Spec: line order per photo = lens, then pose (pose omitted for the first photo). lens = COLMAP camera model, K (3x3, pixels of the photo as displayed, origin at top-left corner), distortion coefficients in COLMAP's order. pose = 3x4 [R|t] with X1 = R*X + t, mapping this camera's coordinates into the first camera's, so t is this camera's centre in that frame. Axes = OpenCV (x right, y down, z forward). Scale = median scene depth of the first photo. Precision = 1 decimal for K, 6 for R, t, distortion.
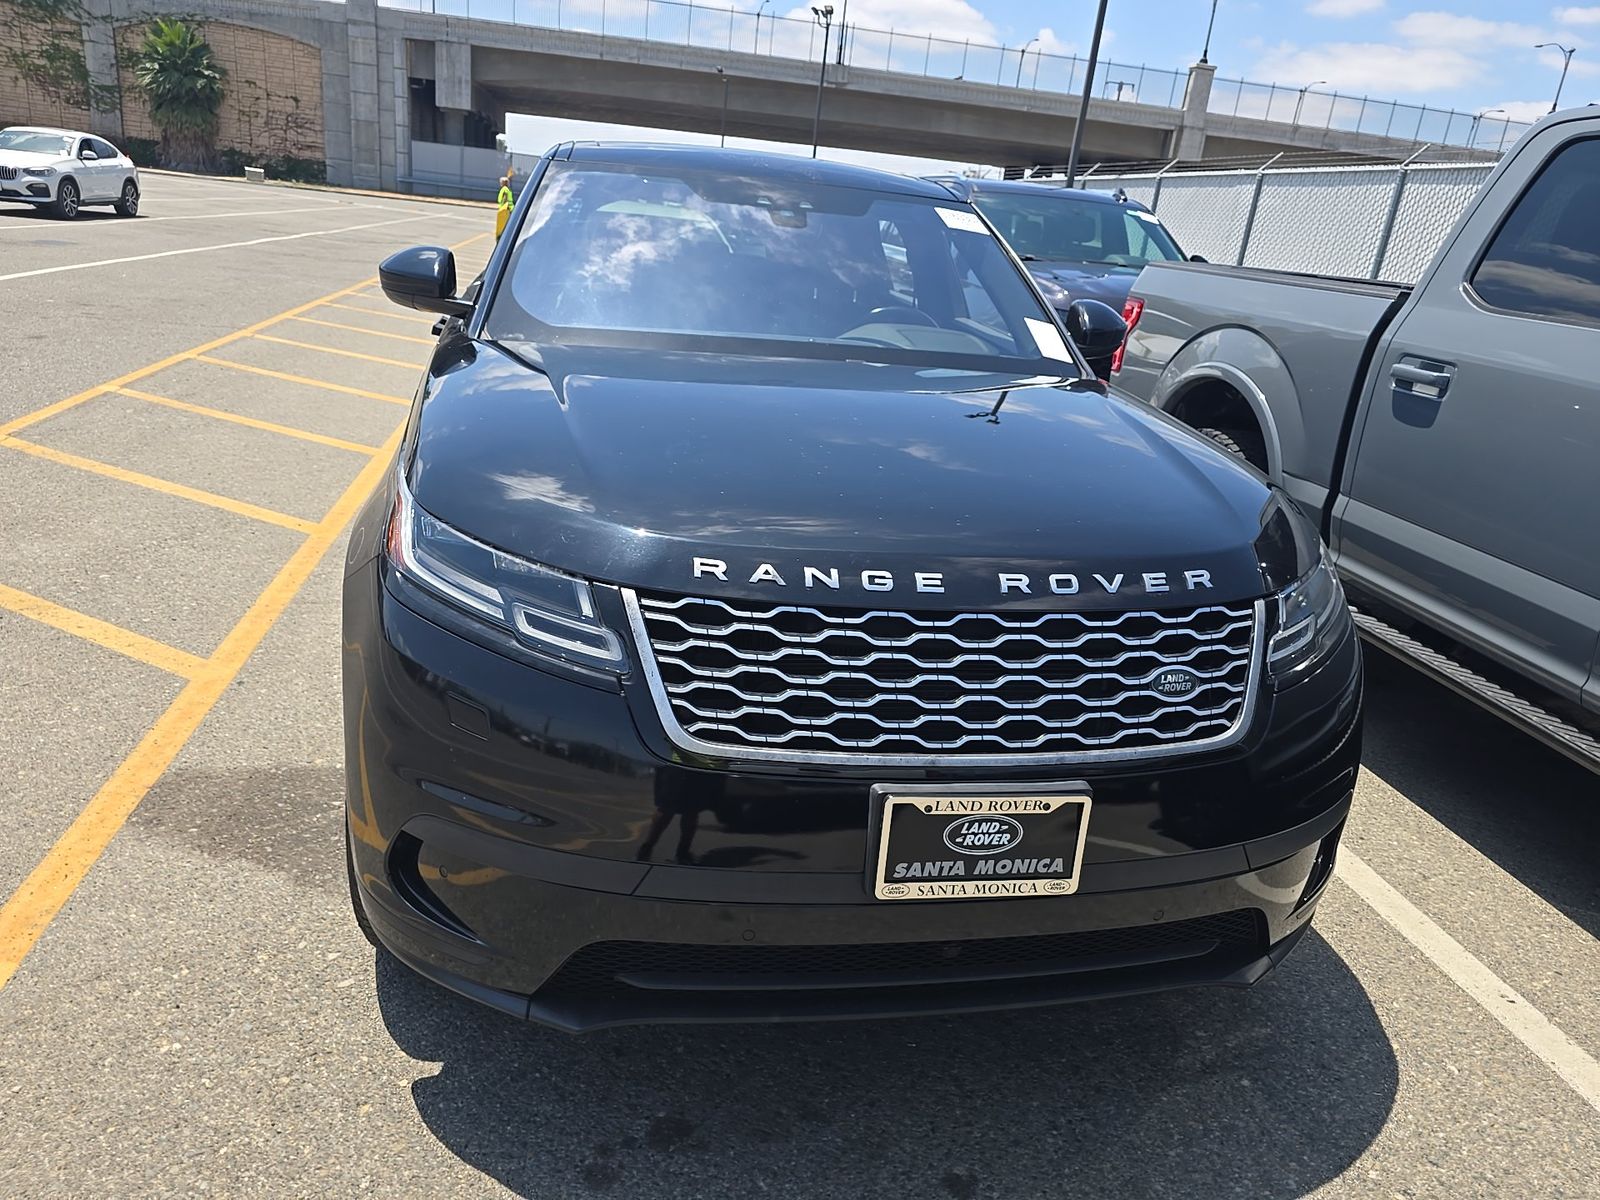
lens RADIAL K [[1082.2, 0, 807.5], [0, 1082.2, 593.2], [0, 0, 1]] dist [0.036807, -0.035677]
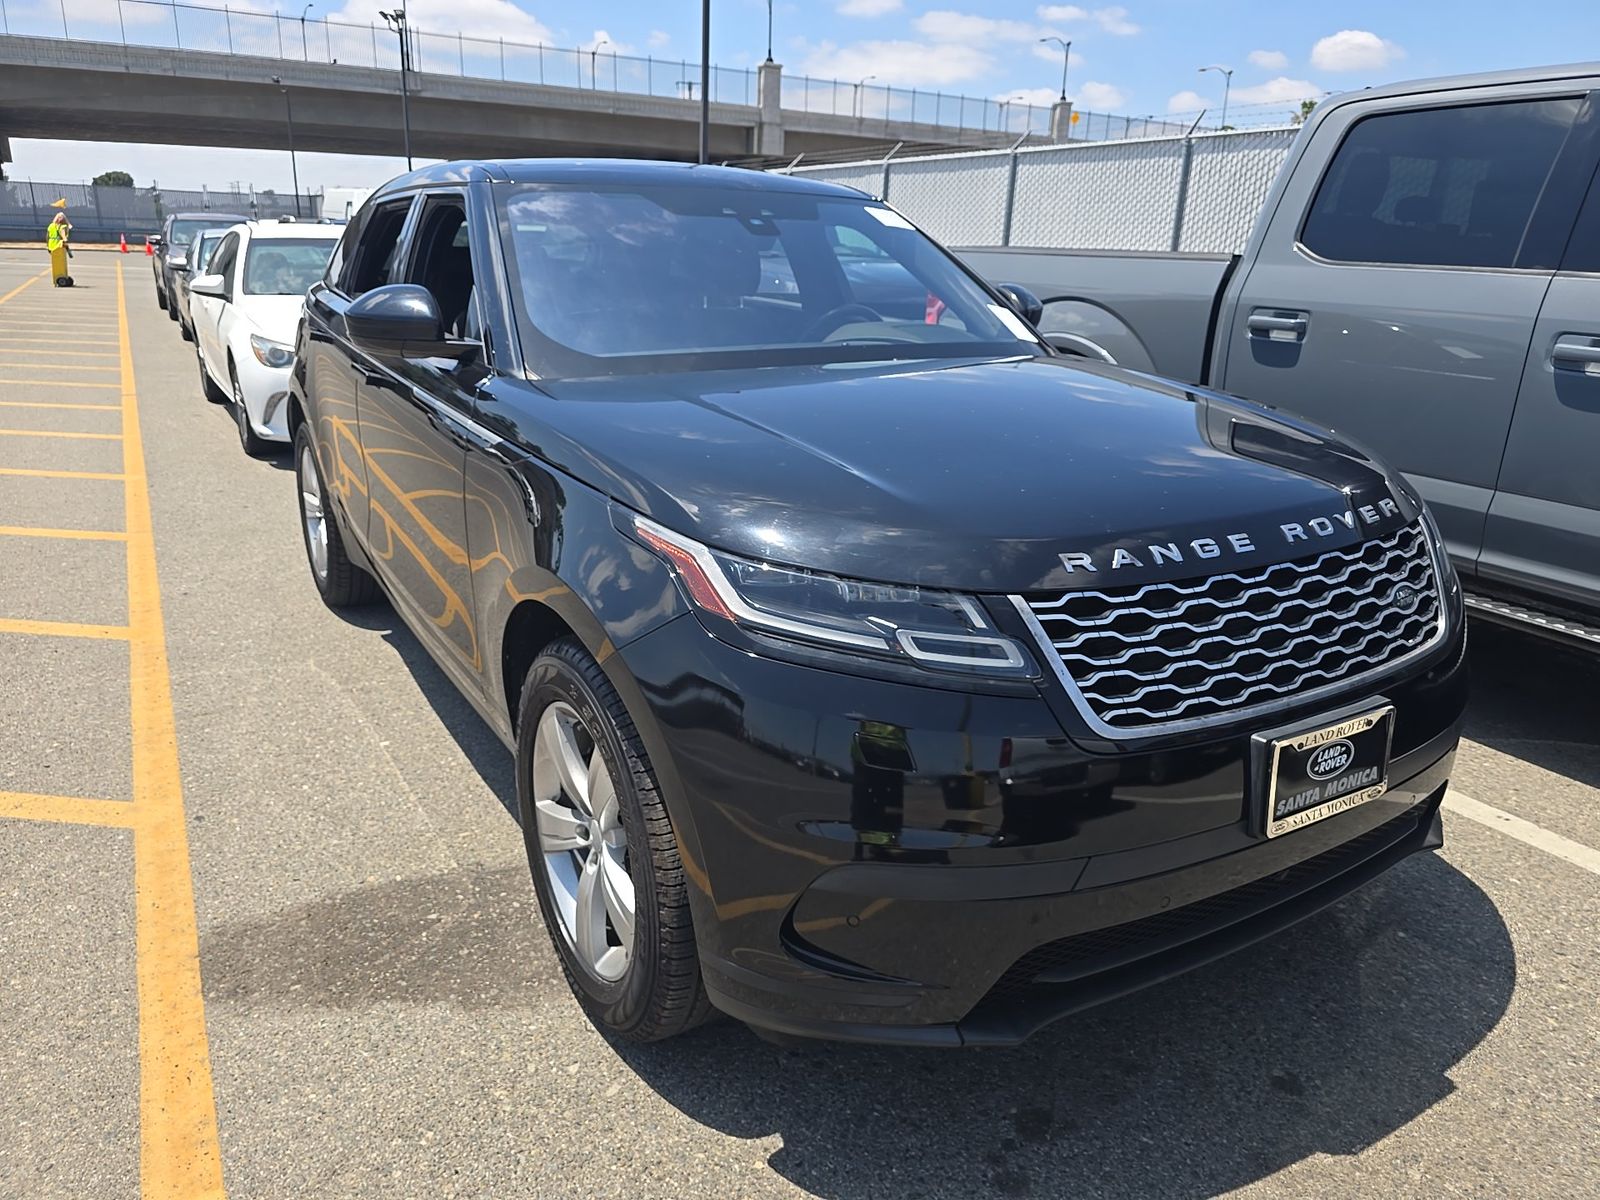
lens RADIAL K [[1083.7, 0, 800.0], [0, 1083.7, 600.0], [0, 0, 1]] dist [0.021333, -0.017999]
pose [[0.937923, -0.172827, 0.300718, -0.246800], [0.171687, 0.984682, 0.030427, -0.024202], [-0.301370, 0.023091, 0.953228, 0.039371]]
